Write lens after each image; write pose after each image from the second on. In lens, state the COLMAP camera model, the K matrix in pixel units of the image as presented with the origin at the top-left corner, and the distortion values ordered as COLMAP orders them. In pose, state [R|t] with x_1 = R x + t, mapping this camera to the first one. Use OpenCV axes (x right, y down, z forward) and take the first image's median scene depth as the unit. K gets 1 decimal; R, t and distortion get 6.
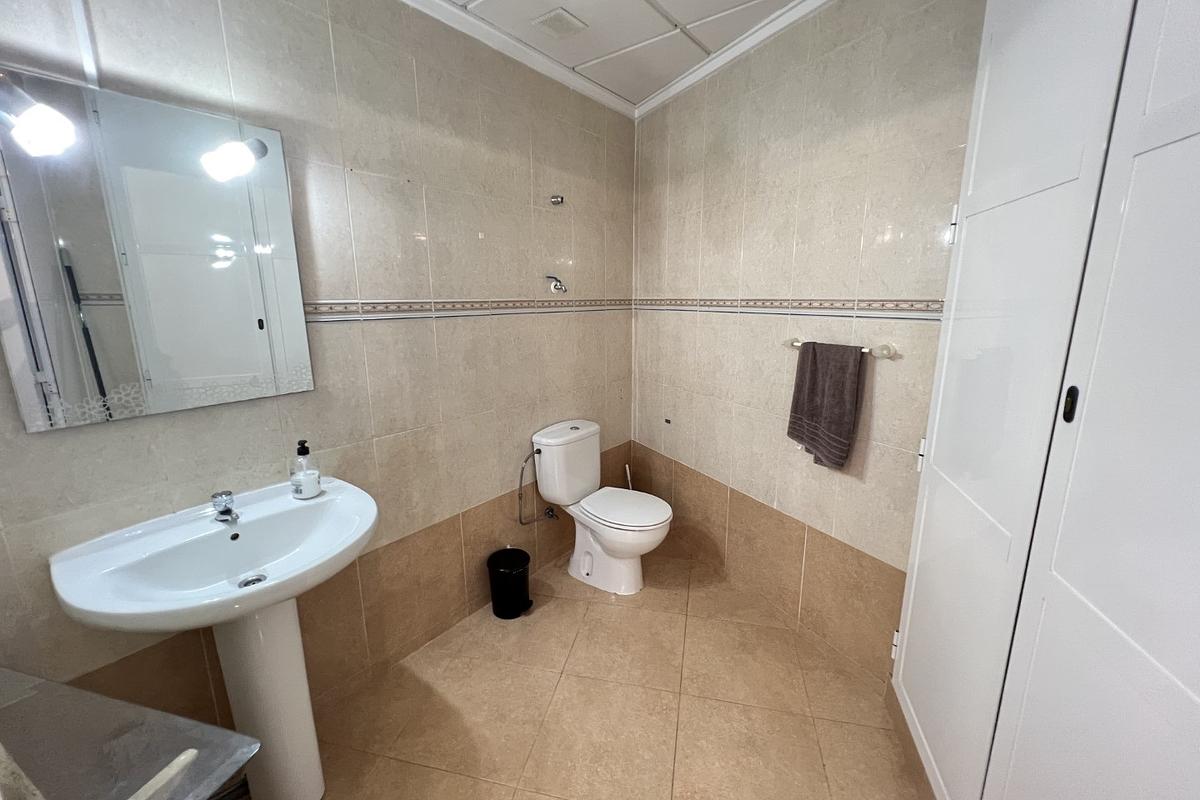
lens RADIAL K [[483.0, 0, 600.0], [0, 483.0, 400.0], [0, 0, 1]] dist [-0.001184, 0.000180]
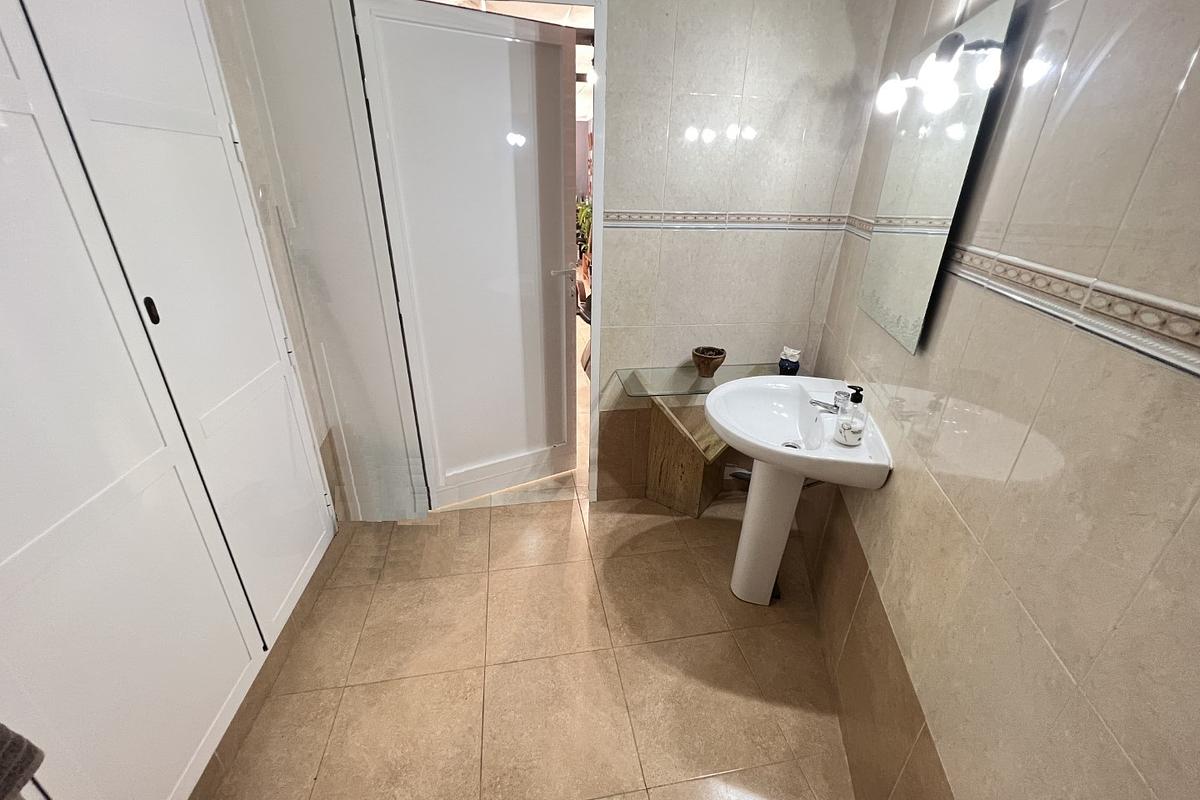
lens RADIAL K [[483.0, 0, 600.0], [0, 483.0, 400.0], [0, 0, 1]] dist [-0.001184, 0.000180]
pose [[-0.909087, 0.151854, -0.387945, 0.208786], [-0.106030, 0.816203, 0.567953, -0.359818], [0.402888, 0.557452, -0.725898, 1.376267]]
